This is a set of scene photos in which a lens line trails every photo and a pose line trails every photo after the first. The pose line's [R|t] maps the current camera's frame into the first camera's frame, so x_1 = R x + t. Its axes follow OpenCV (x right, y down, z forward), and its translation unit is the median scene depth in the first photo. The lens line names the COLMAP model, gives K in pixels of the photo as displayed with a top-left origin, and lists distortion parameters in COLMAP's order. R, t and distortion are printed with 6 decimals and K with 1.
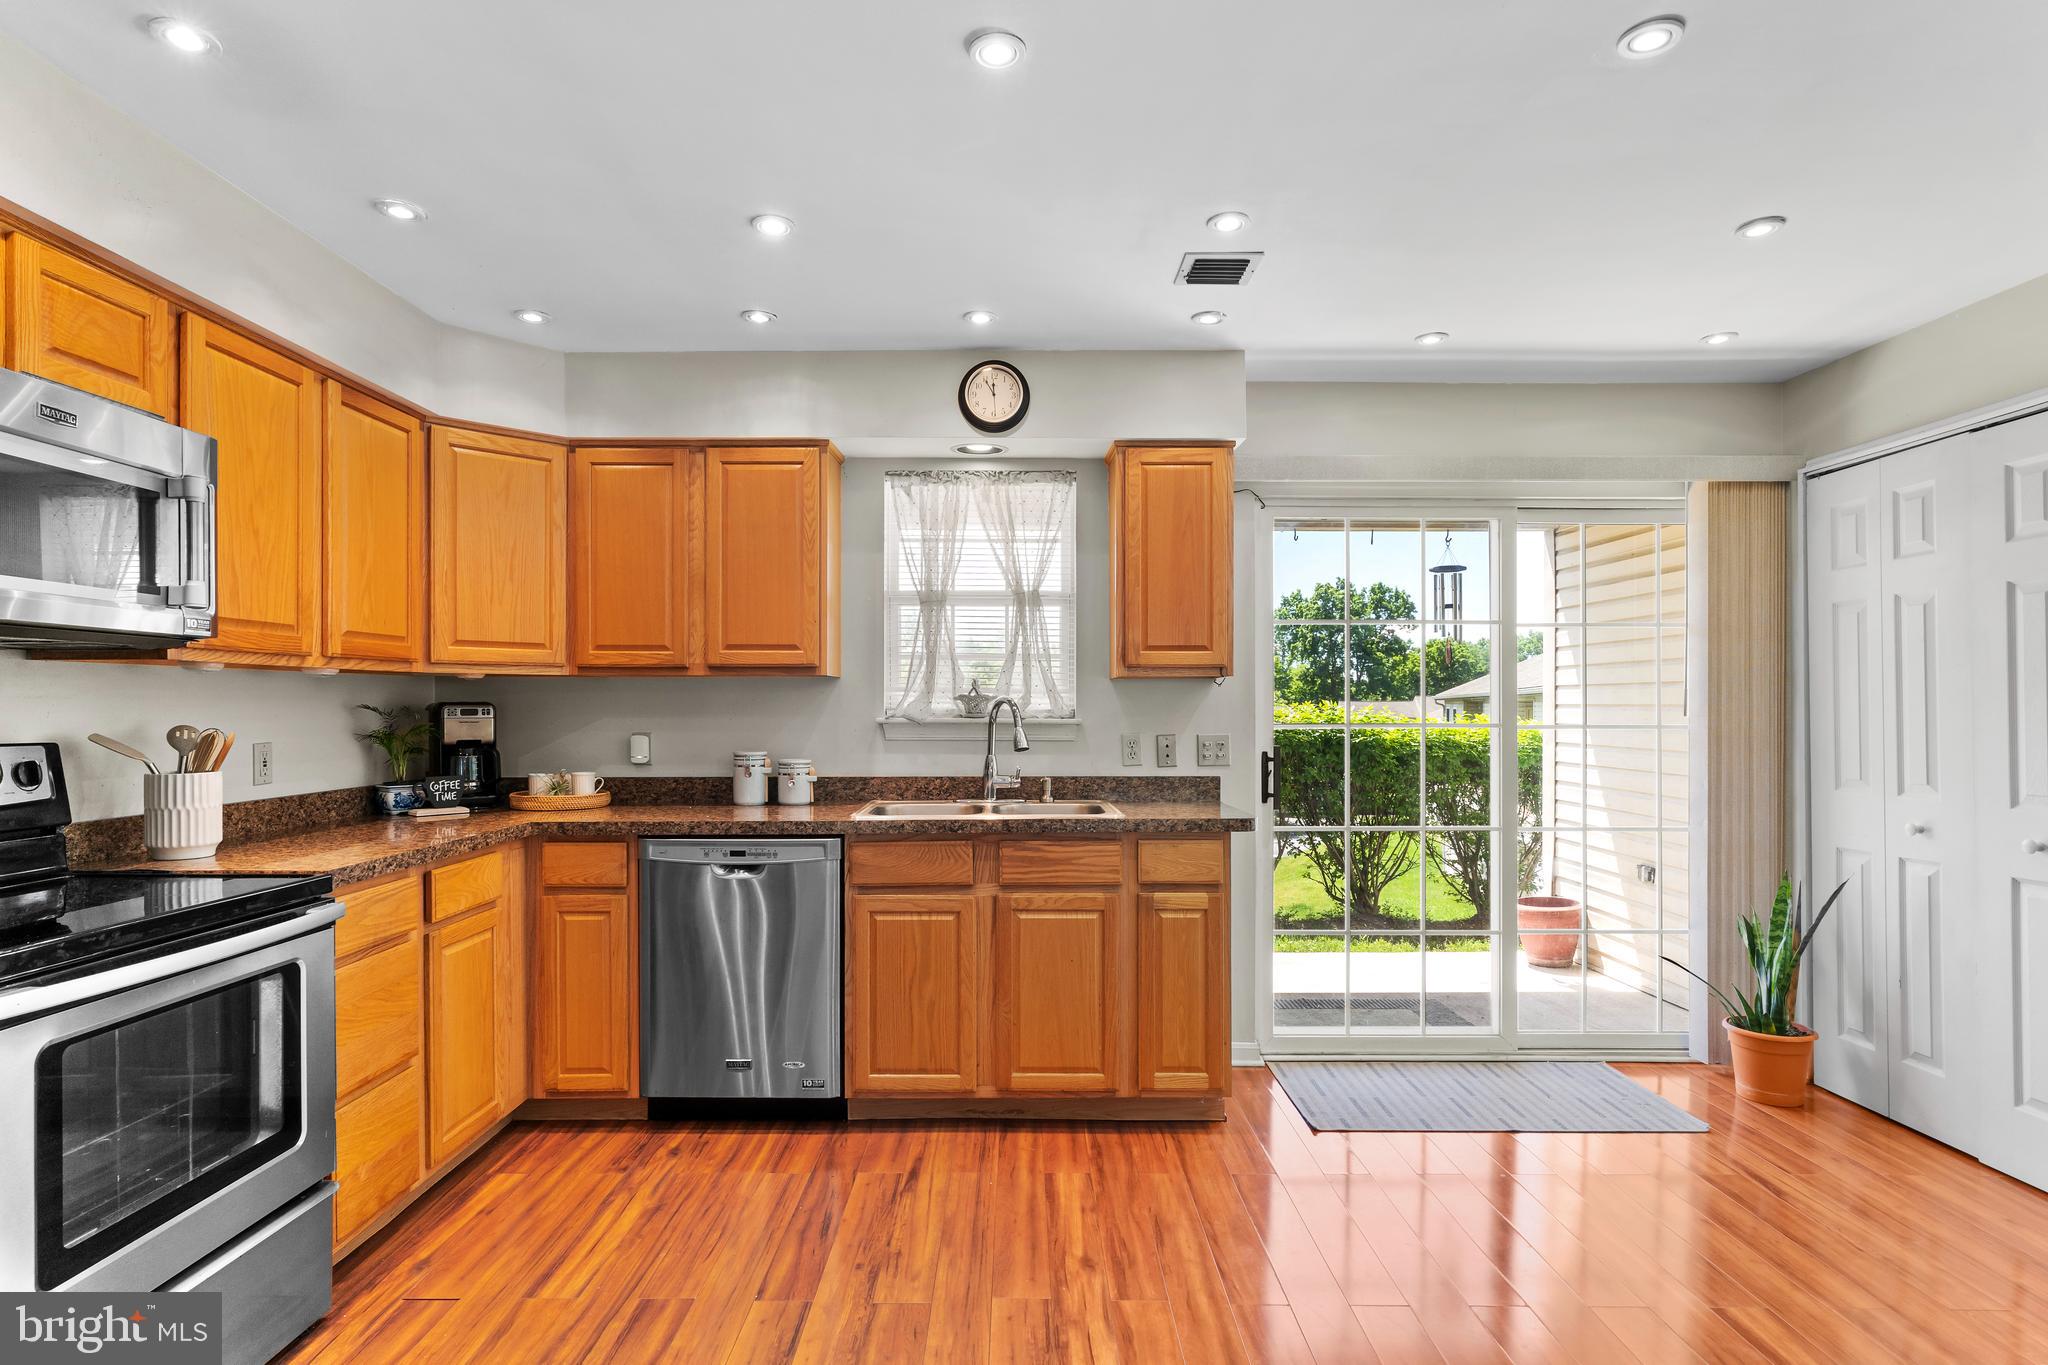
lens RADIAL K [[1060.5, 0, 1003.3], [0, 1060.5, 706.9], [0, 0, 1]] dist [-0.008879, 0.006604]
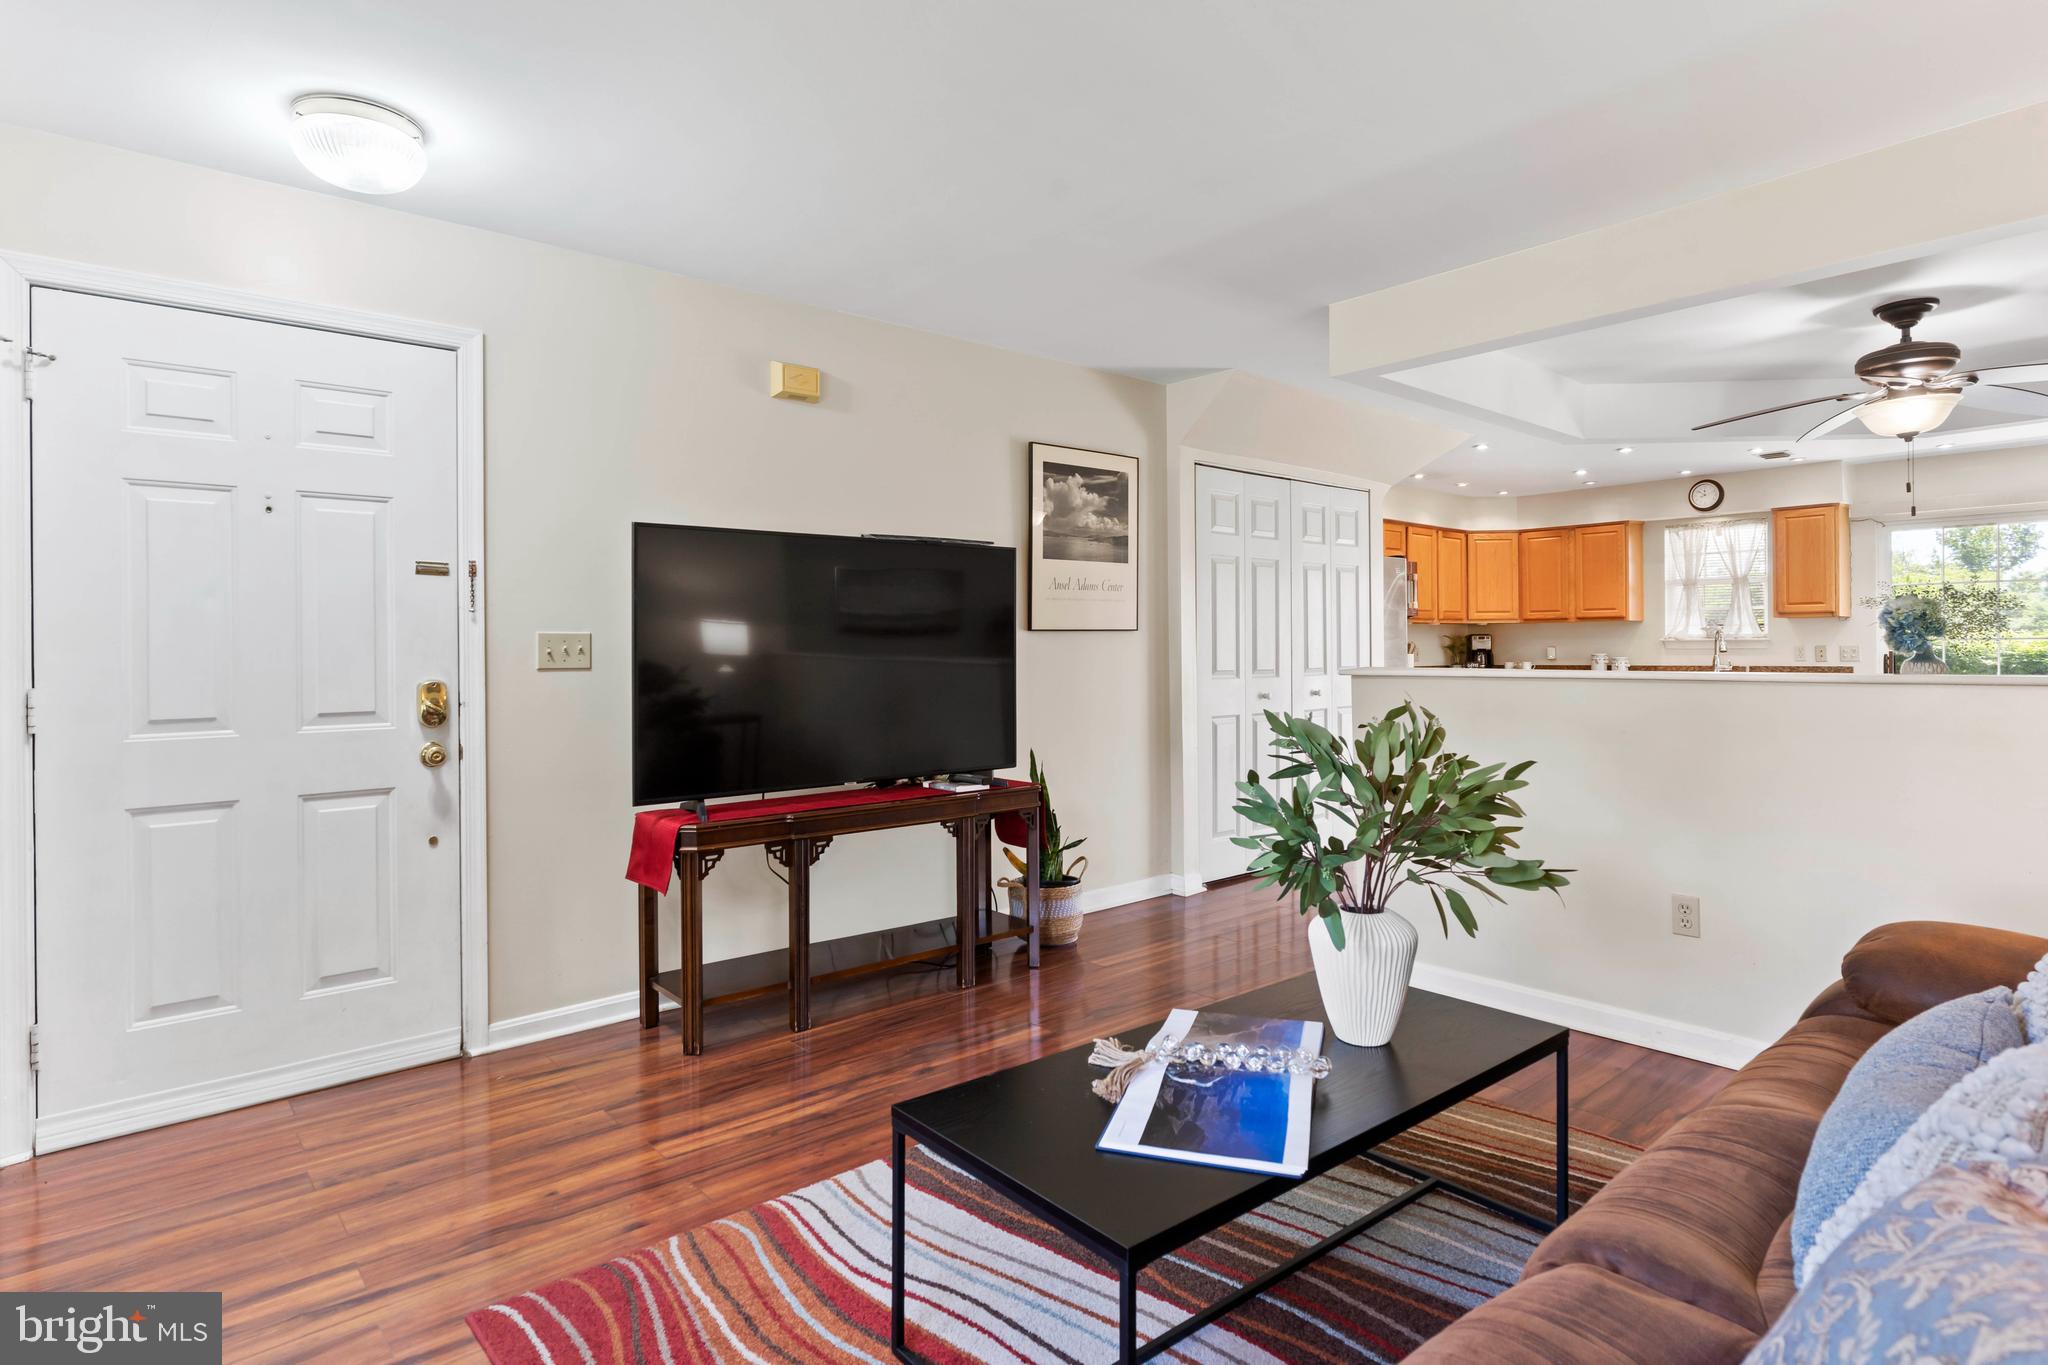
lens RADIAL K [[1060.5, 0, 1019.4], [0, 1060.5, 656.9], [0, 0, 1]] dist [-0.008879, 0.006604]
pose [[0.652199, 0.000138, -0.758048, 0.802060], [0.004822, 0.999979, 0.004331, 0.039123], [0.758032, -0.006481, 0.652185, -1.715148]]
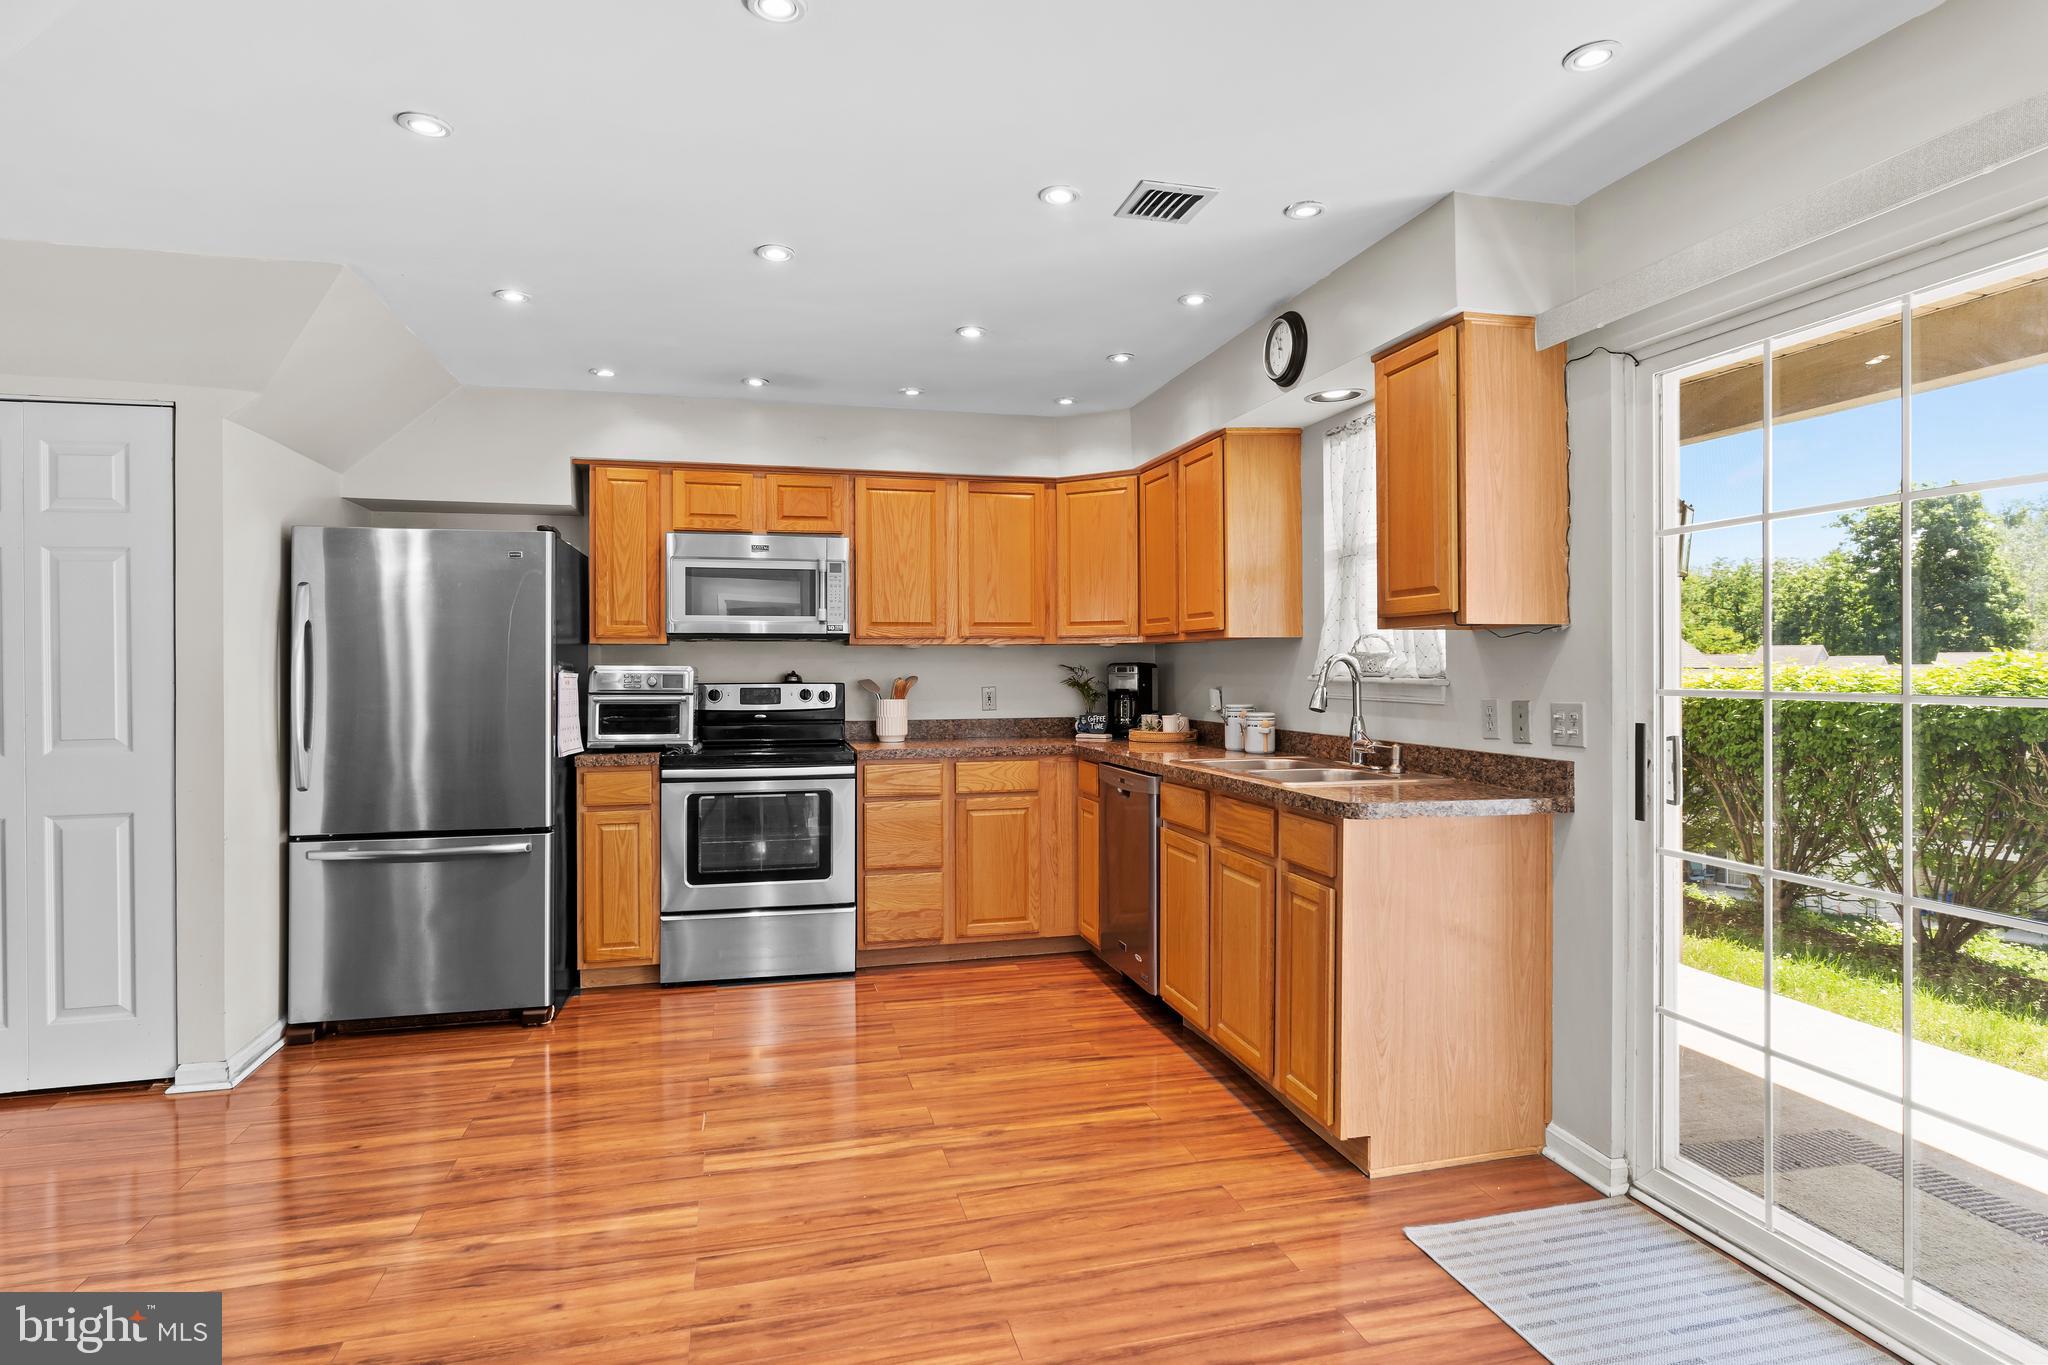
lens RADIAL K [[1060.5, 0, 1022.0], [0, 1060.5, 665.6], [0, 0, 1]] dist [-0.008879, 0.006604]
pose [[0.258664, -0.002036, -0.965965, 0.932922], [0.003726, 0.999992, -0.001110, 0.000369], [0.965960, -0.003312, 0.258669, 0.542481]]
